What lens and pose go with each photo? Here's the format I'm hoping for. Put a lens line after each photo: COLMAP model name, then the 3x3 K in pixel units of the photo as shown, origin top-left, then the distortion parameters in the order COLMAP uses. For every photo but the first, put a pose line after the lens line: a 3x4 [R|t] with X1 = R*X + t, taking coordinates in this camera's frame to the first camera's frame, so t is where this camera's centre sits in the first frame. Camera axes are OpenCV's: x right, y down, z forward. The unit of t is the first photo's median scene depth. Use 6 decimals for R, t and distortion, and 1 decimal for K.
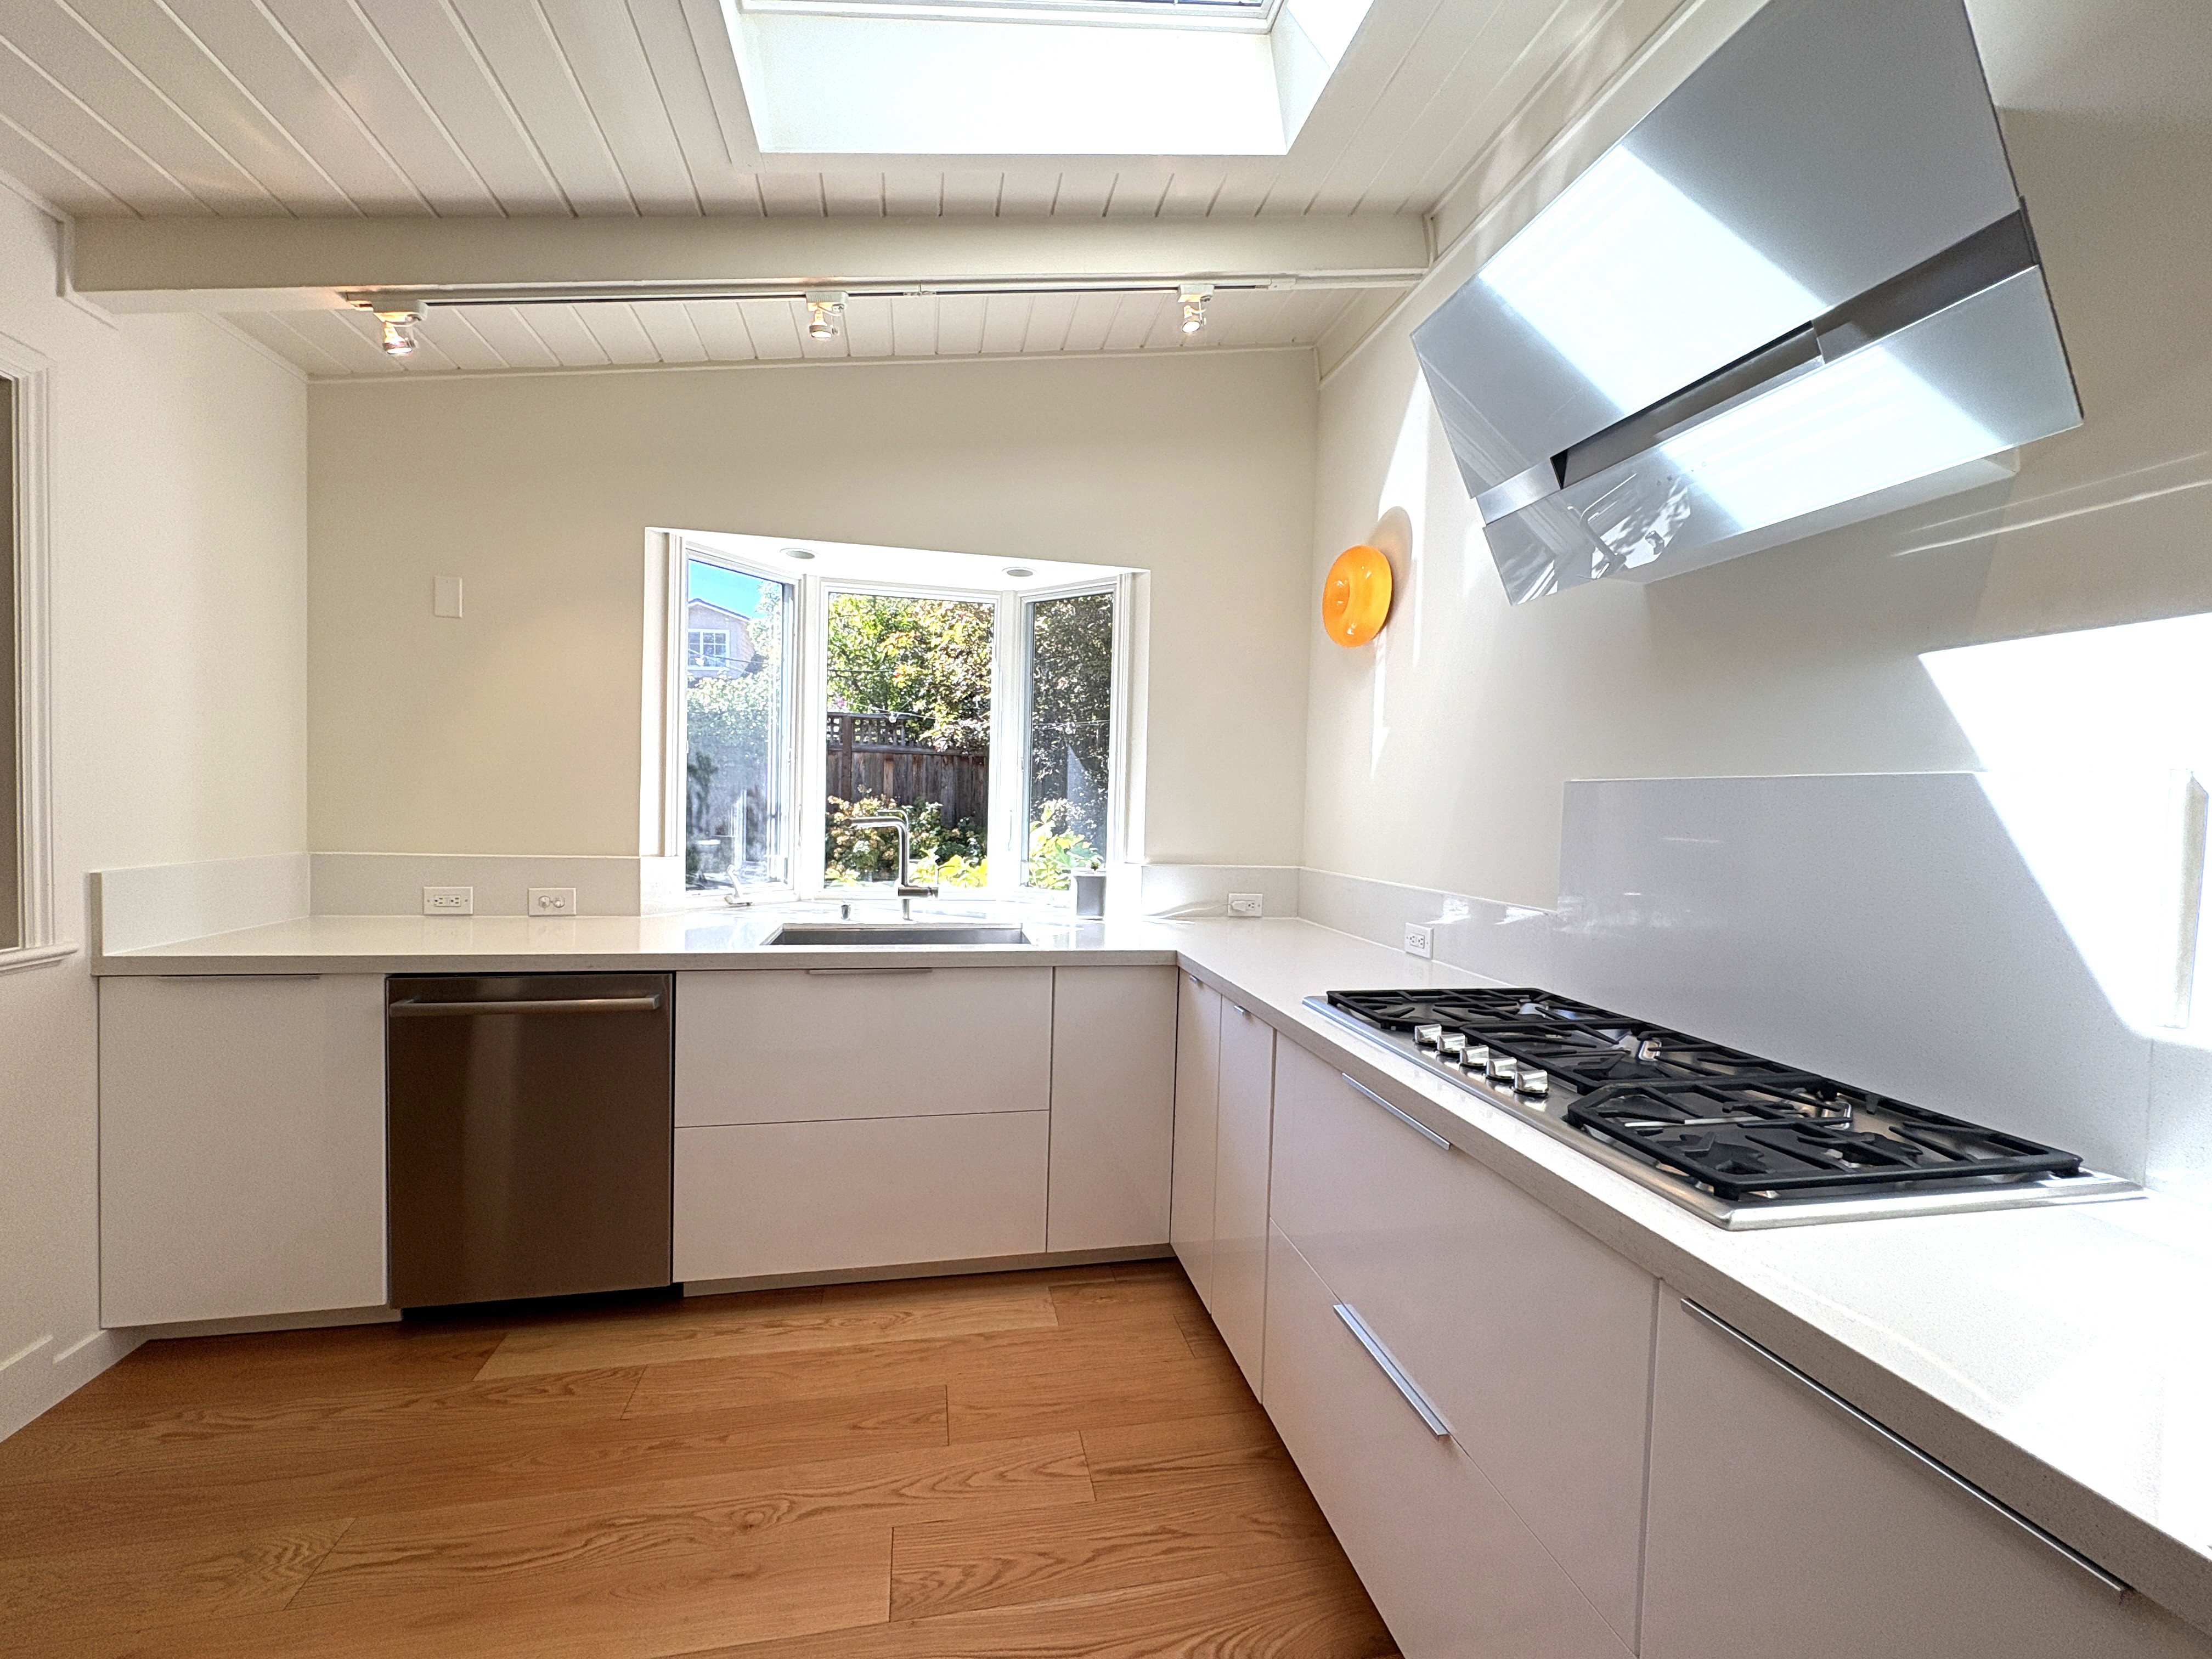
lens RADIAL K [[879.0, 0, 1107.8], [0, 879.0, 835.8], [0, 0, 1]] dist [0.001612, 0.000429]
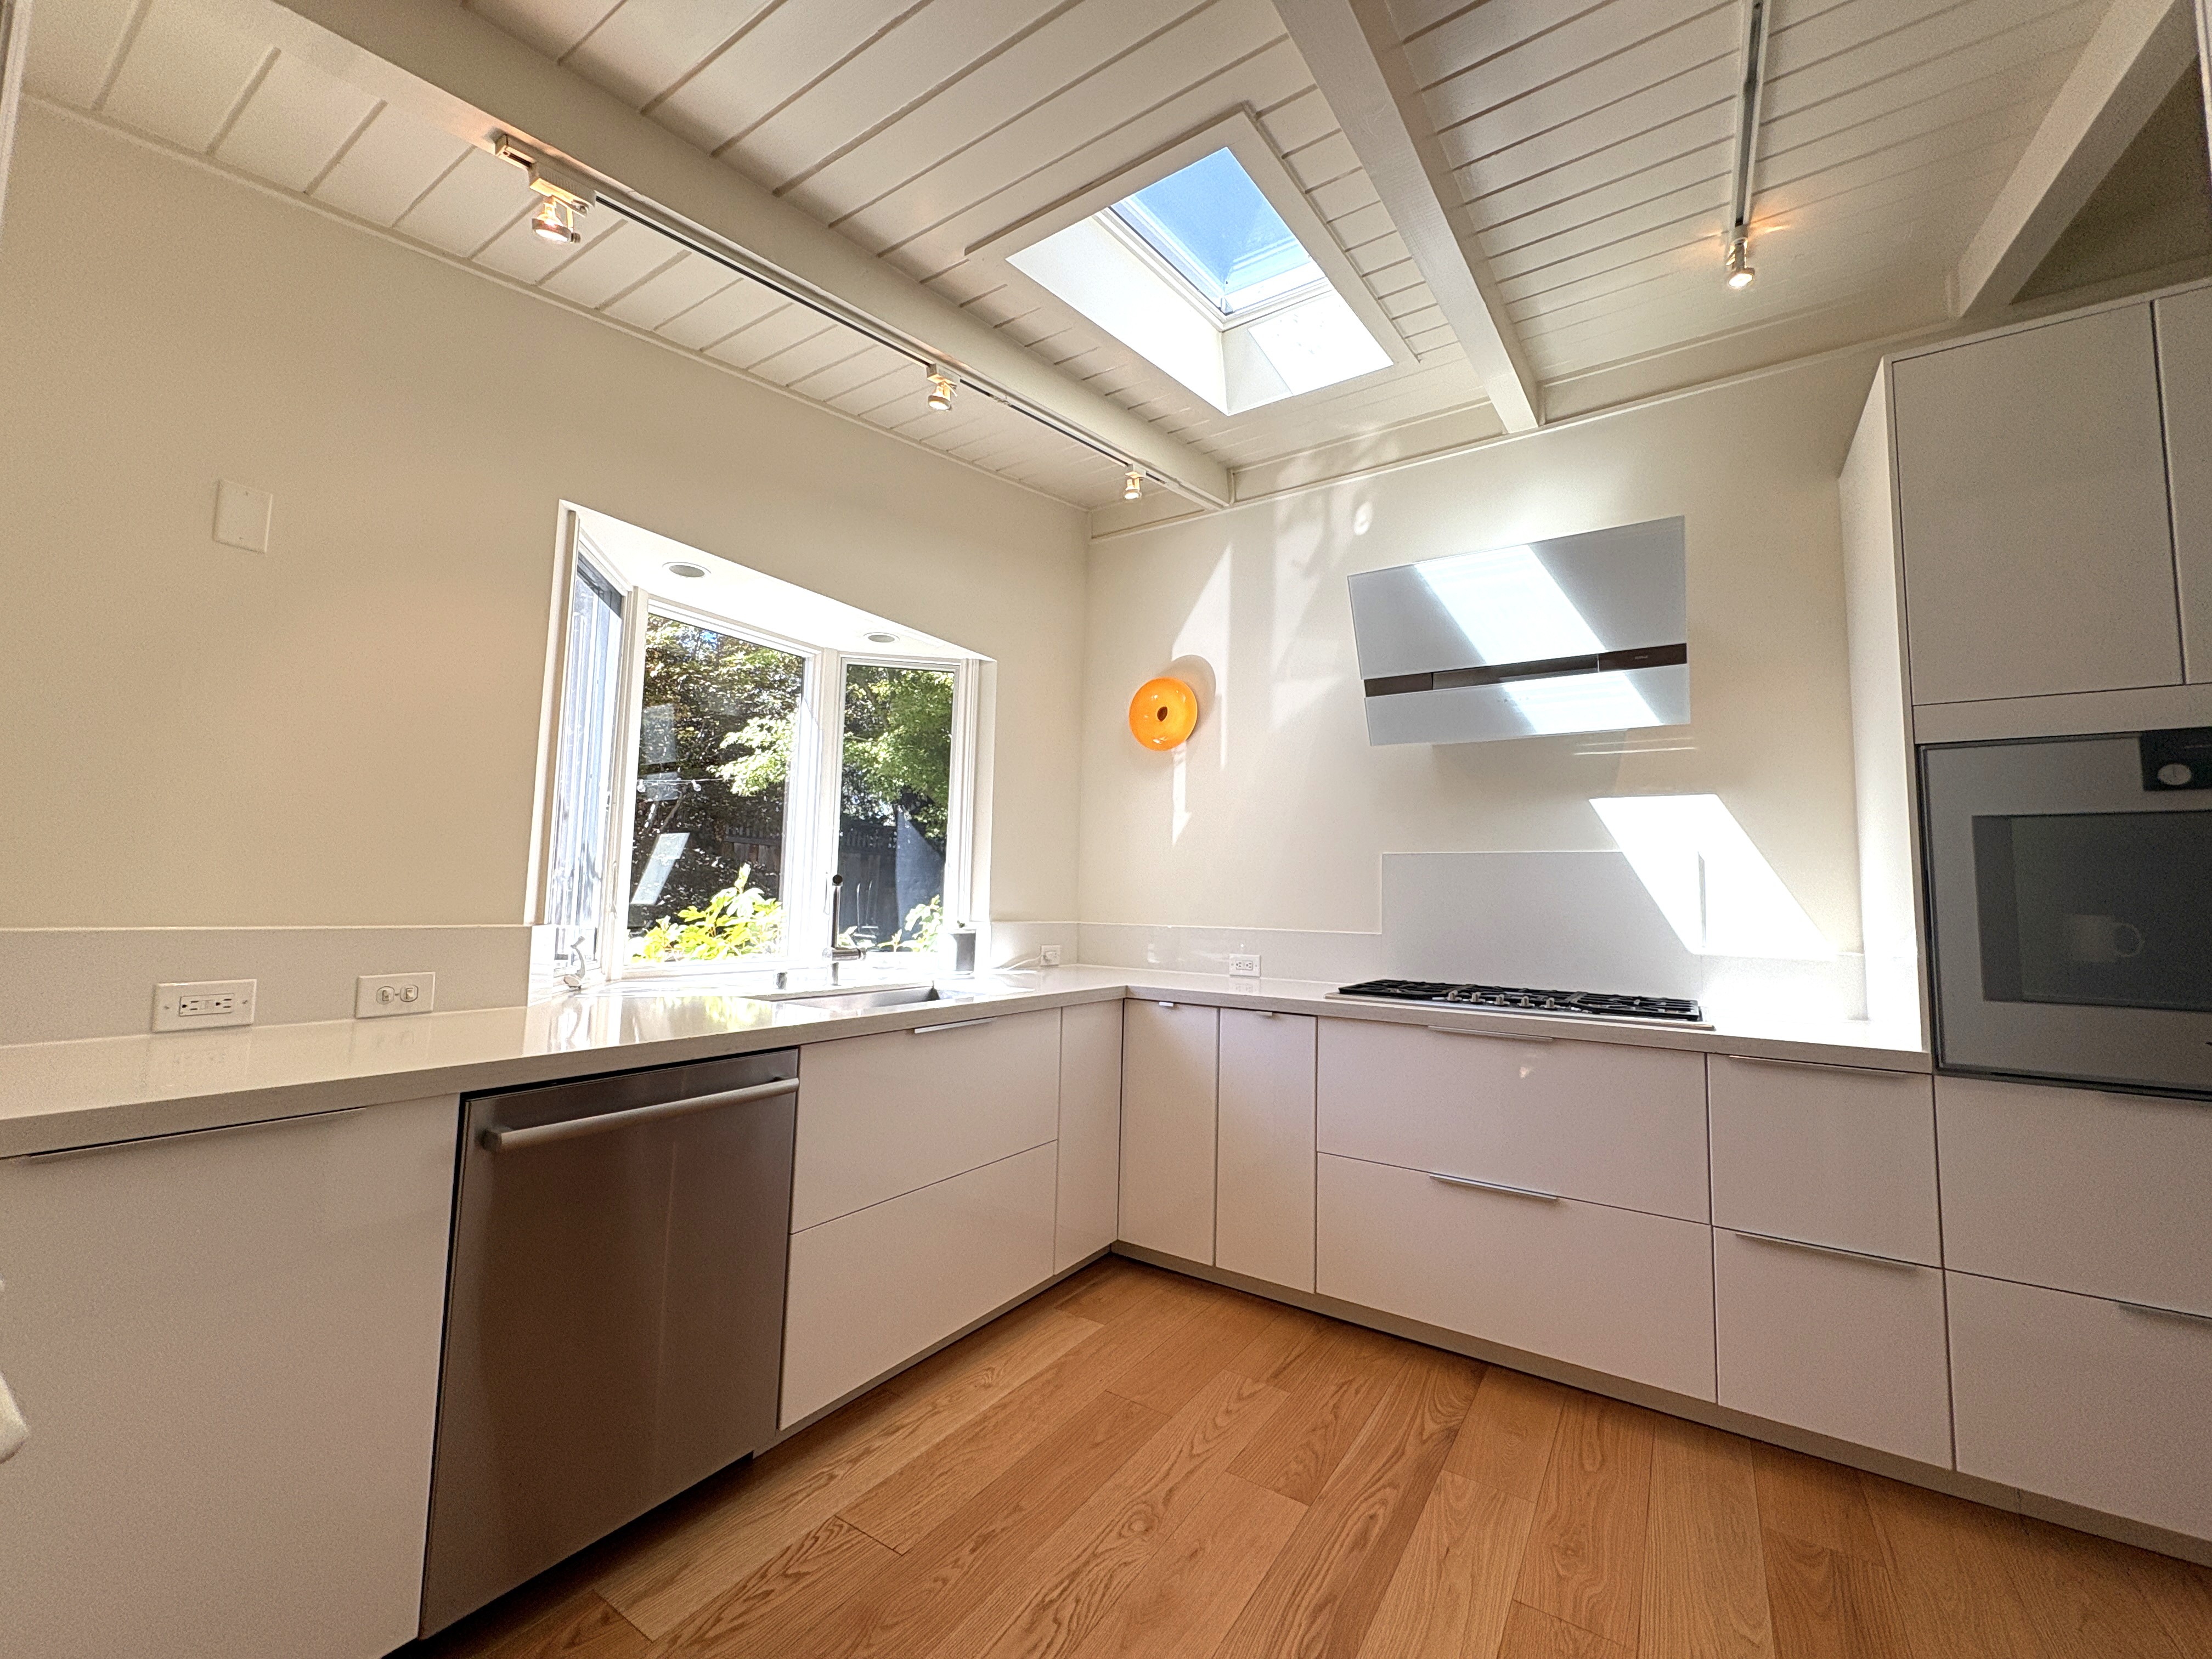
lens RADIAL K [[879.0, 0, 1107.8], [0, 879.0, 835.8], [0, 0, 1]] dist [0.001612, 0.000429]
pose [[0.709909, 0.042406, 0.703016, -0.883341], [0.022679, 0.996292, -0.082997, 0.027867], [-0.703929, 0.074864, 0.706314, 0.160758]]
